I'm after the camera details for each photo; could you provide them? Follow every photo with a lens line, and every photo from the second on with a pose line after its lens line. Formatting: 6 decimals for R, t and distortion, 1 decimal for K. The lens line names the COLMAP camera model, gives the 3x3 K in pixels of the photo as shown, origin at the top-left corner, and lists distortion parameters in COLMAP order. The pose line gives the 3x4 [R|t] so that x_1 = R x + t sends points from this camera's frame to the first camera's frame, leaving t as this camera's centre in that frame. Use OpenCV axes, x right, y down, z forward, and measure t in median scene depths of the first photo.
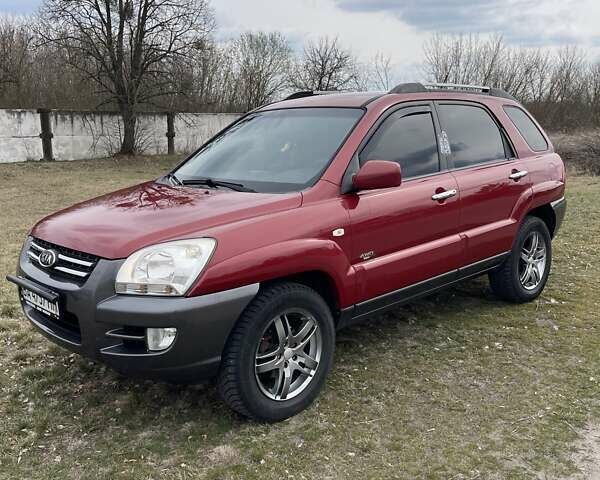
lens RADIAL K [[599.1, 0, 300.8], [0, 599.1, 229.6], [0, 0, 1]] dist [0.043253, -0.030141]
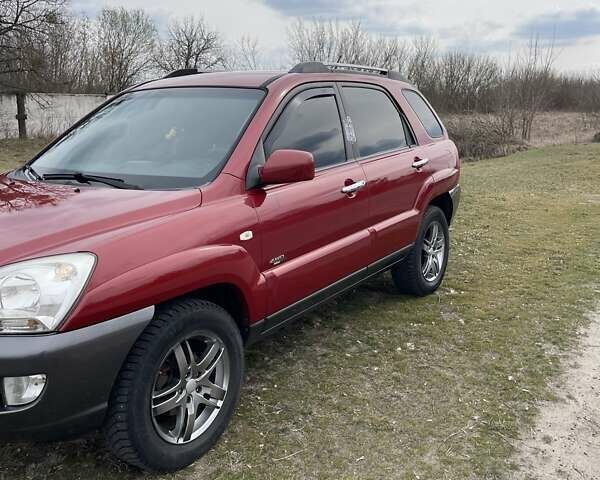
lens RADIAL K [[599.1, 0, 300.8], [0, 599.1, 229.6], [0, 0, 1]] dist [0.043253, -0.030141]
pose [[0.976704, -0.033222, 0.212002, -0.038156], [0.027724, 0.999199, 0.028852, -0.024997], [-0.212791, -0.022302, 0.976843, 0.150844]]
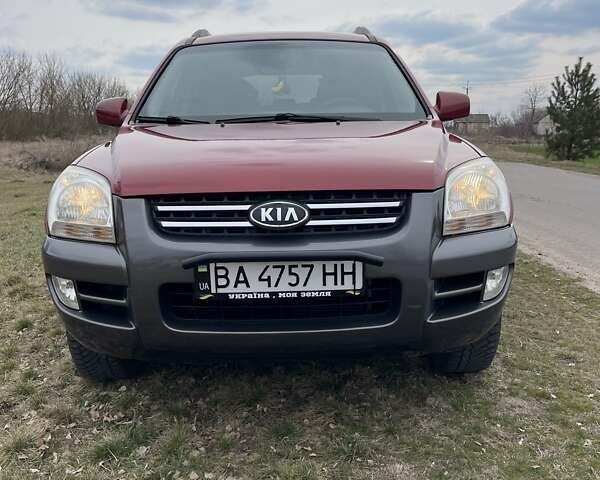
lens RADIAL K [[599.5, 0, 310.3], [0, 599.5, 233.2], [0, 0, 1]] dist [0.041488, -0.022470]
pose [[0.674885, -0.124823, 0.727289, -0.773421], [0.131070, 0.990195, 0.048319, 0.037118], [-0.726190, 0.062716, 0.684628, 0.499423]]
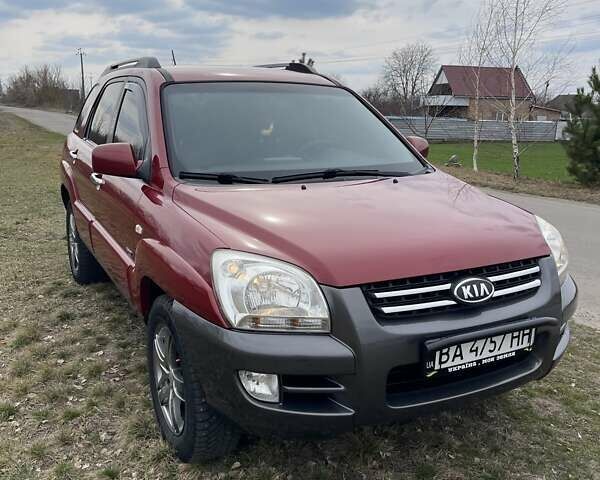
lens RADIAL K [[621.1, 0, 299.6], [0, 621.1, 217.3], [0, 0, 1]] dist [0.049195, -0.010809]
pose [[0.250304, -0.163246, 0.954305, -1.048971], [0.144855, 0.980902, 0.129802, -0.146370], [-0.957270, 0.105746, 0.269170, 0.896718]]
